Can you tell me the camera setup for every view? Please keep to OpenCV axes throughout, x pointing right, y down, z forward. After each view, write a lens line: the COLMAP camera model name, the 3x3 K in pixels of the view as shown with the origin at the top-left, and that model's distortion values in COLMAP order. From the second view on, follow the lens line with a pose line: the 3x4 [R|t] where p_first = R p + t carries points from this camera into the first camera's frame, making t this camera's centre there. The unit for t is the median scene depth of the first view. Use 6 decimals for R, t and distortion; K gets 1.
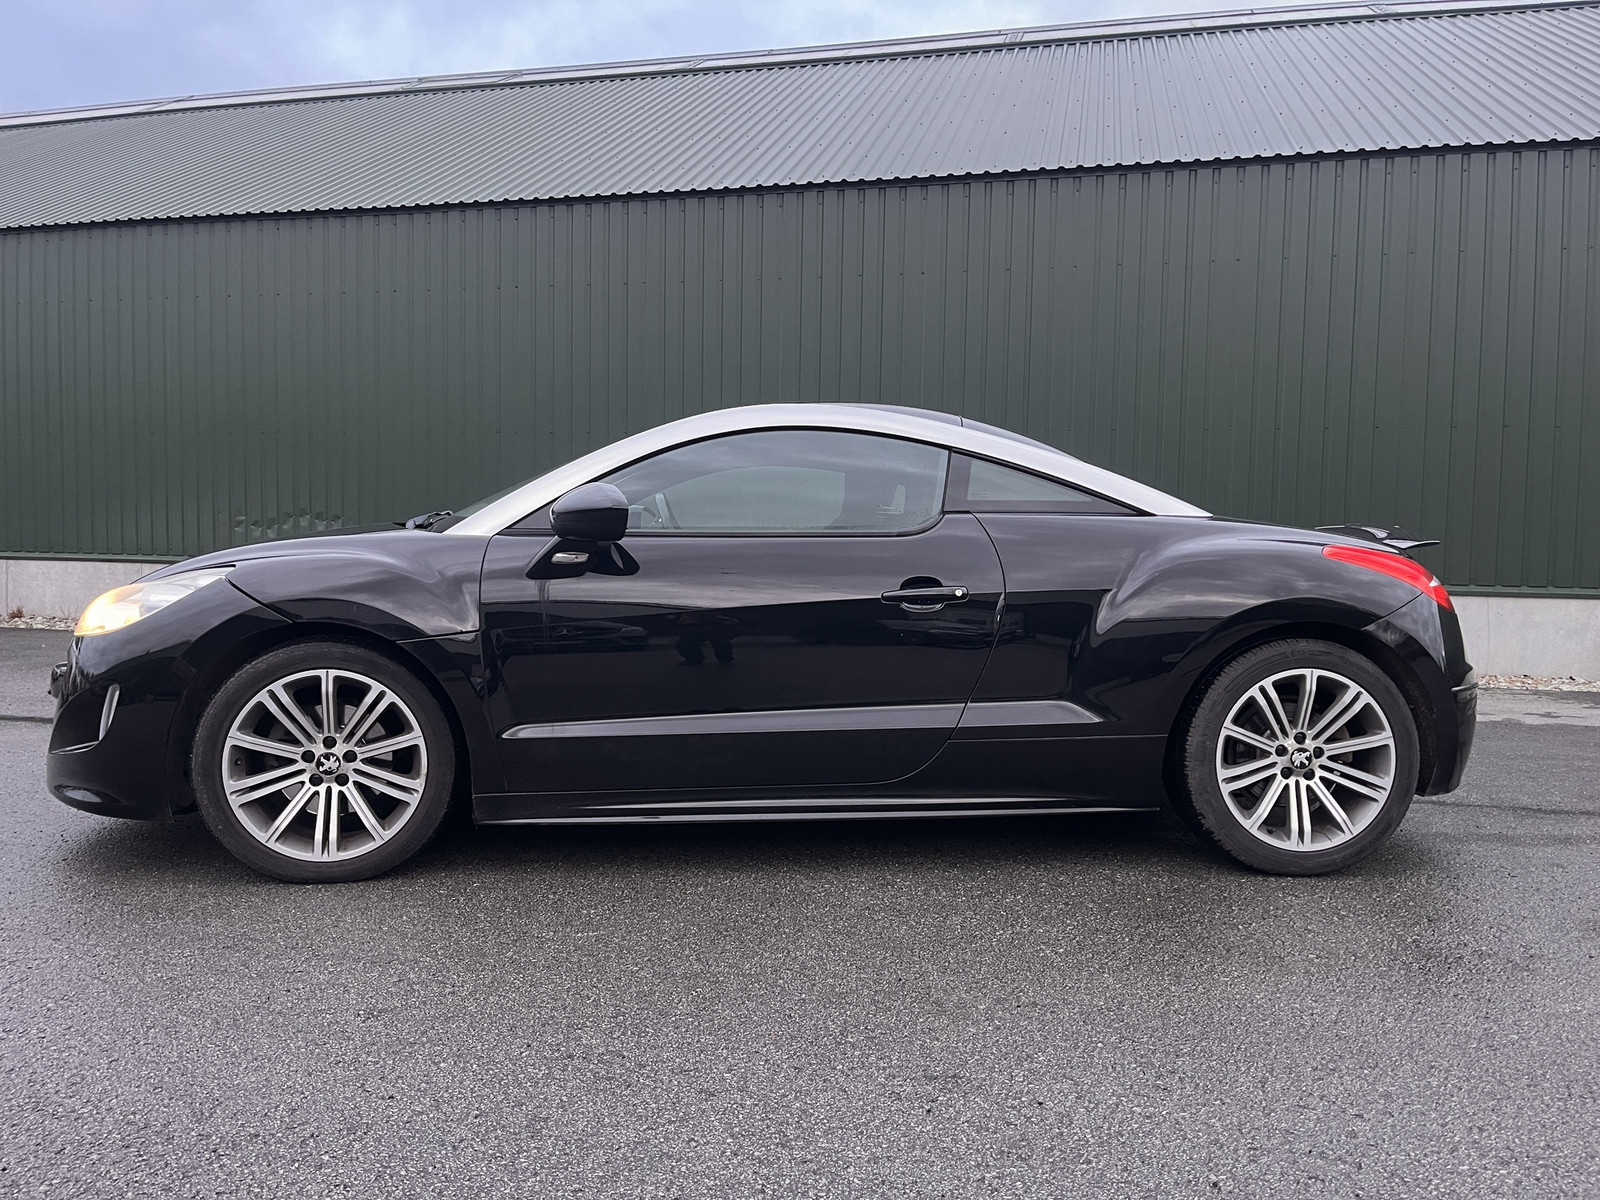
lens RADIAL K [[1267.8, 0, 791.1], [0, 1267.8, 598.5], [0, 0, 1]] dist [0.019632, -0.035181]
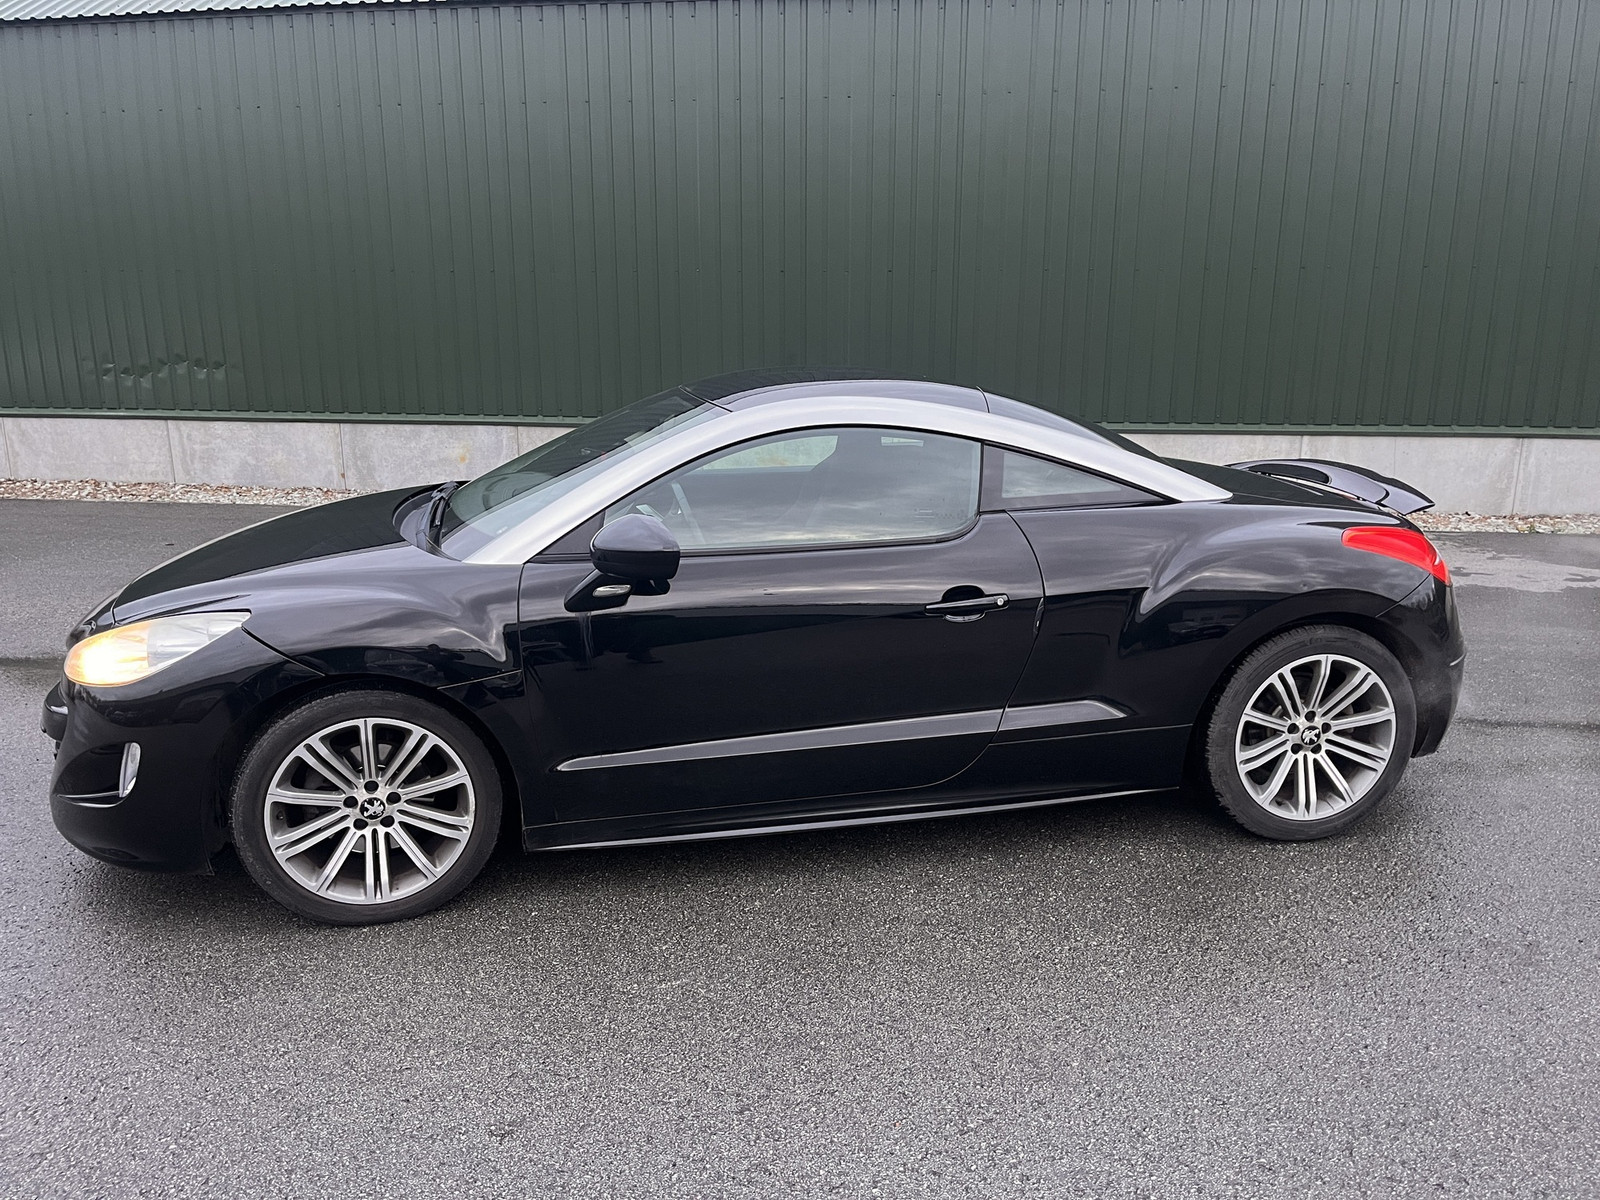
lens RADIAL K [[1267.8, 0, 813.5], [0, 1267.8, 631.7], [0, 0, 1]] dist [0.019632, -0.035181]
pose [[0.993462, -0.041962, 0.106169, -0.118915], [0.019896, 0.979405, 0.200924, -0.181361], [-0.112414, -0.197498, 0.973837, 0.036739]]
